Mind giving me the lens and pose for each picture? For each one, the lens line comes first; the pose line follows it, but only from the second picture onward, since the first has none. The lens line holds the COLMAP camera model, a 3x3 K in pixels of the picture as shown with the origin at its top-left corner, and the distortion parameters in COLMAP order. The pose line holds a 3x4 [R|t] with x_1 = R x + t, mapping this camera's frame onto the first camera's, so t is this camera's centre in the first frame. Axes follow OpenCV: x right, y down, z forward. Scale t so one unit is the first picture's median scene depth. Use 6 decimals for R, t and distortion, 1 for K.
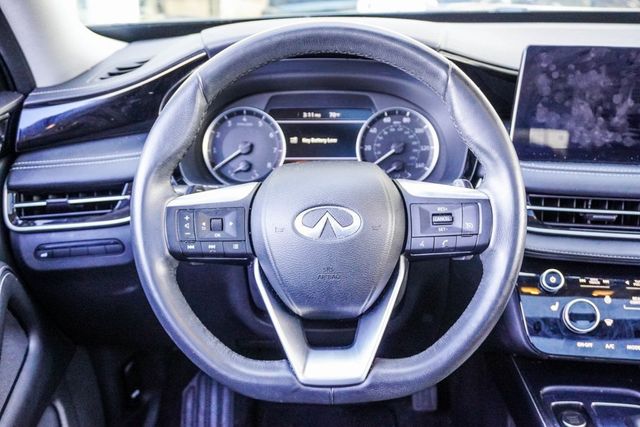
lens RADIAL K [[714.0, 0, 320.0], [0, 714.0, 213.5], [0, 0, 1]] dist [-0.003562, 0.009960]
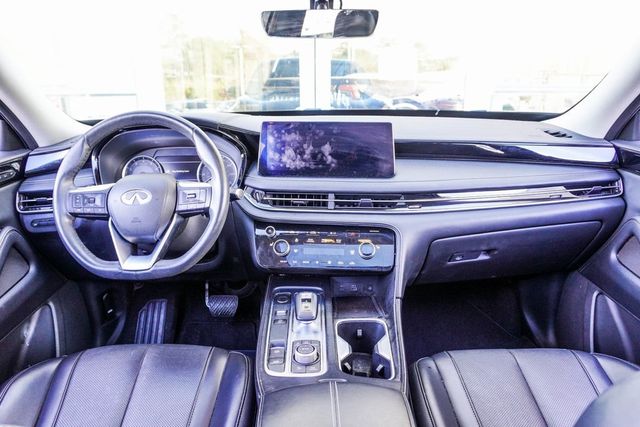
lens RADIAL K [[453.2, 0, 320.0], [0, 453.2, 213.5], [0, 0, 1]] dist [-0.033566, 0.000085]
pose [[0.999895, -0.014457, 0.001121, 0.398235], [0.014500, 0.997145, -0.074103, 0.119726], [-0.000046, 0.074111, 0.997250, -0.275939]]
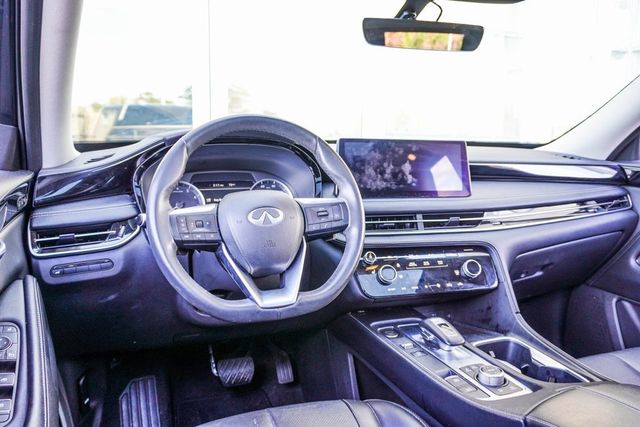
lens RADIAL K [[499.5, 0, 320.0], [0, 499.5, 213.5], [0, 0, 1]] dist [-0.031600, -0.001200]
pose [[0.932810, -0.049096, 0.357007, -0.212026], [0.122318, 0.974998, -0.185518, 0.174181], [-0.338973, 0.216721, 0.915494, -0.136508]]
